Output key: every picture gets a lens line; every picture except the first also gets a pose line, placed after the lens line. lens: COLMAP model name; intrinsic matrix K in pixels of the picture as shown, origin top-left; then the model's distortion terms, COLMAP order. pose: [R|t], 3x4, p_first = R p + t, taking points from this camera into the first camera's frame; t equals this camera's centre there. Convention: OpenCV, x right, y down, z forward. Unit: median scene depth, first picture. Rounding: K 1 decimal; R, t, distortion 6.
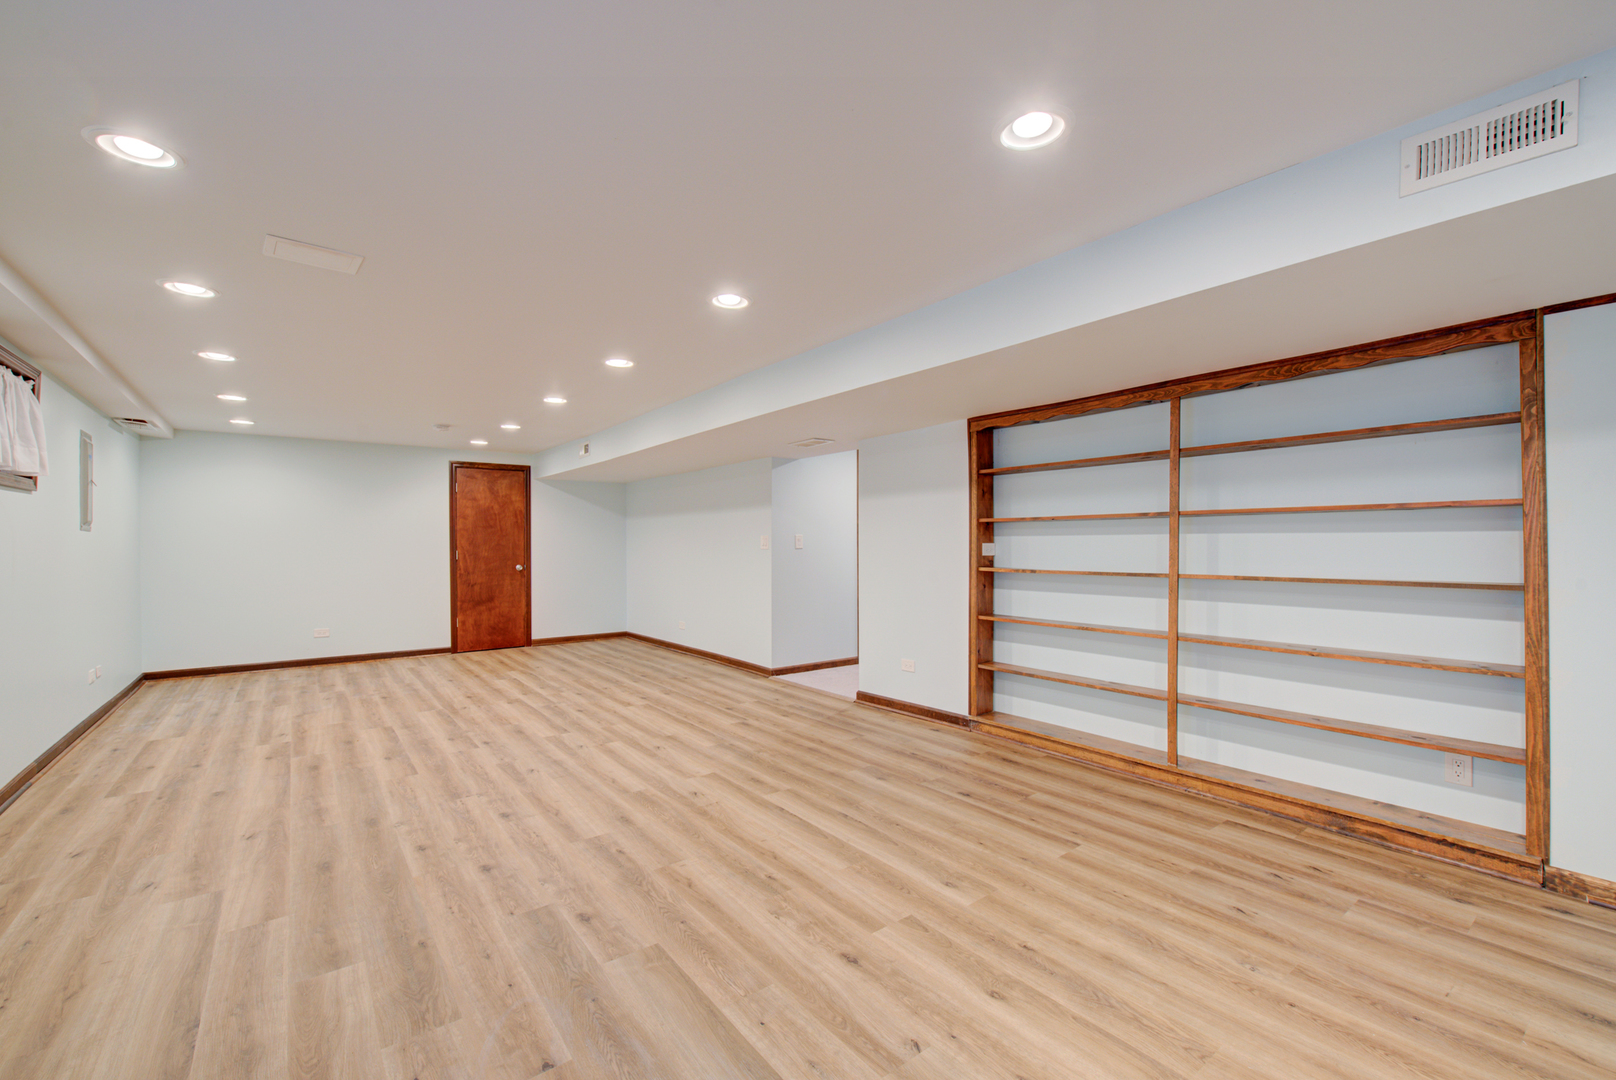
lens RADIAL K [[685.9, 0, 808.0], [0, 685.9, 540.0], [0, 0, 1]] dist [0.000115, -0.000167]
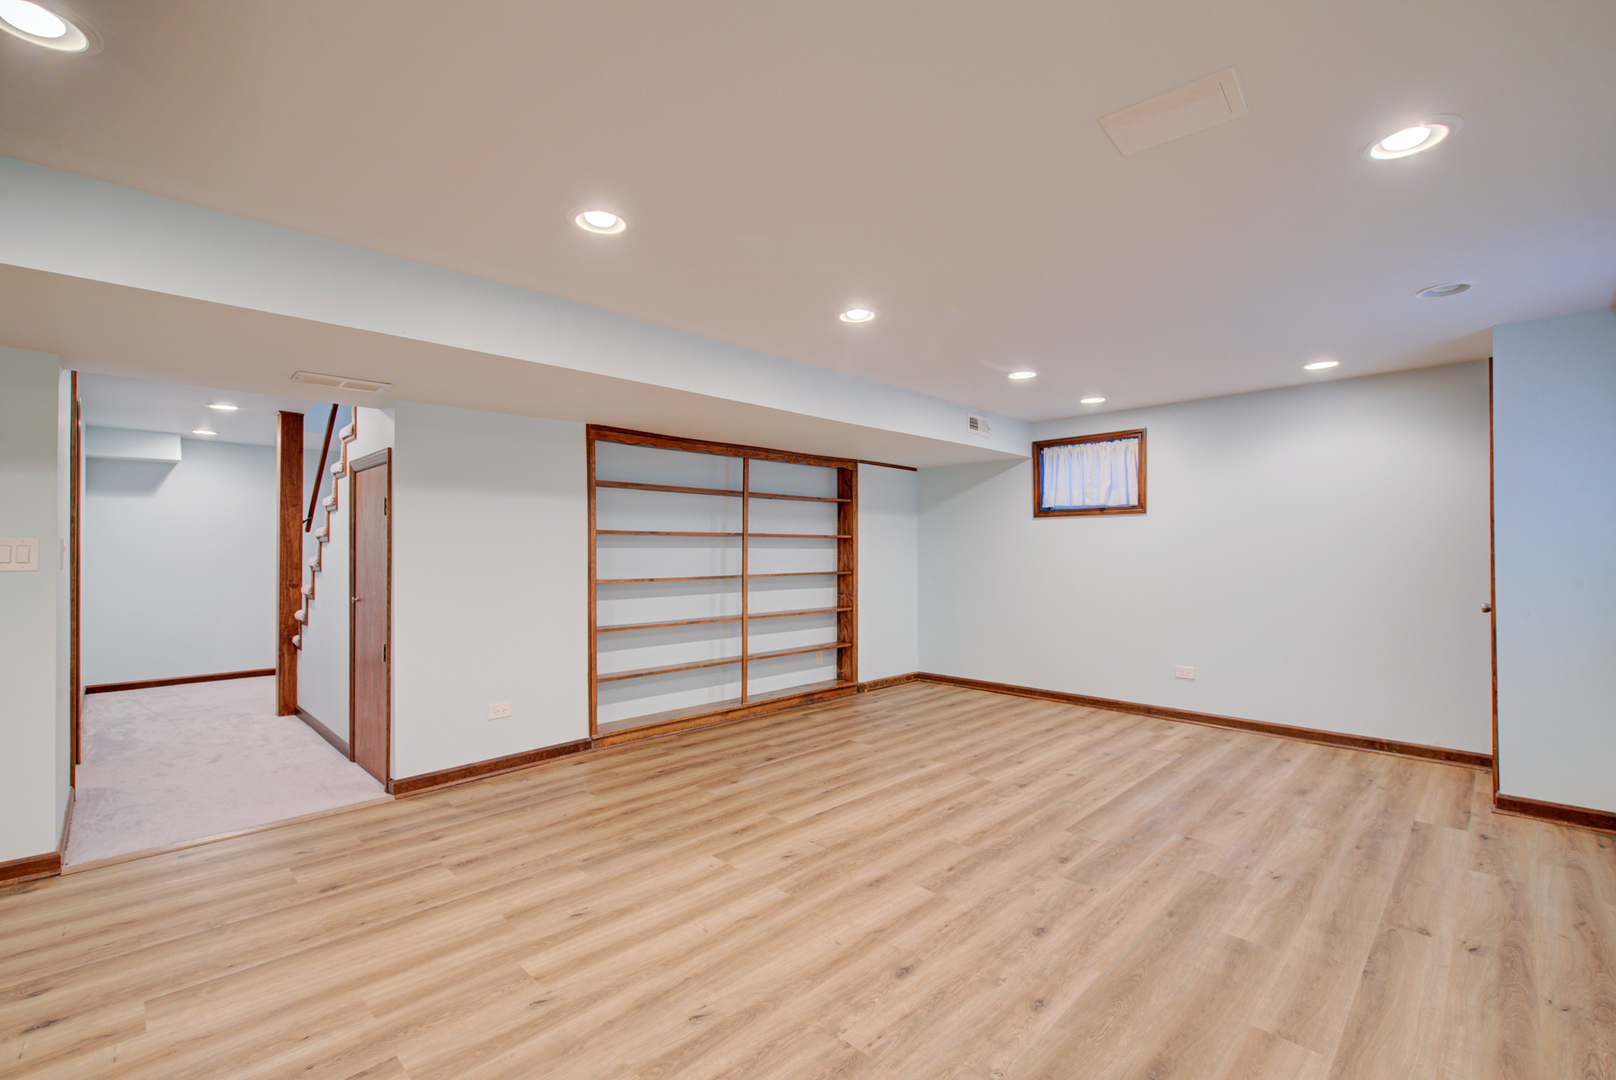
lens RADIAL K [[702.7, 0, 808.2], [0, 702.7, 548.6], [0, 0, 1]] dist [0.000377, 0.000095]
pose [[-0.146031, 0.008526, 0.989243, -1.038958], [0.000372, 0.999963, -0.008563, 0.005662], [-0.989280, -0.000882, -0.146029, 1.130678]]
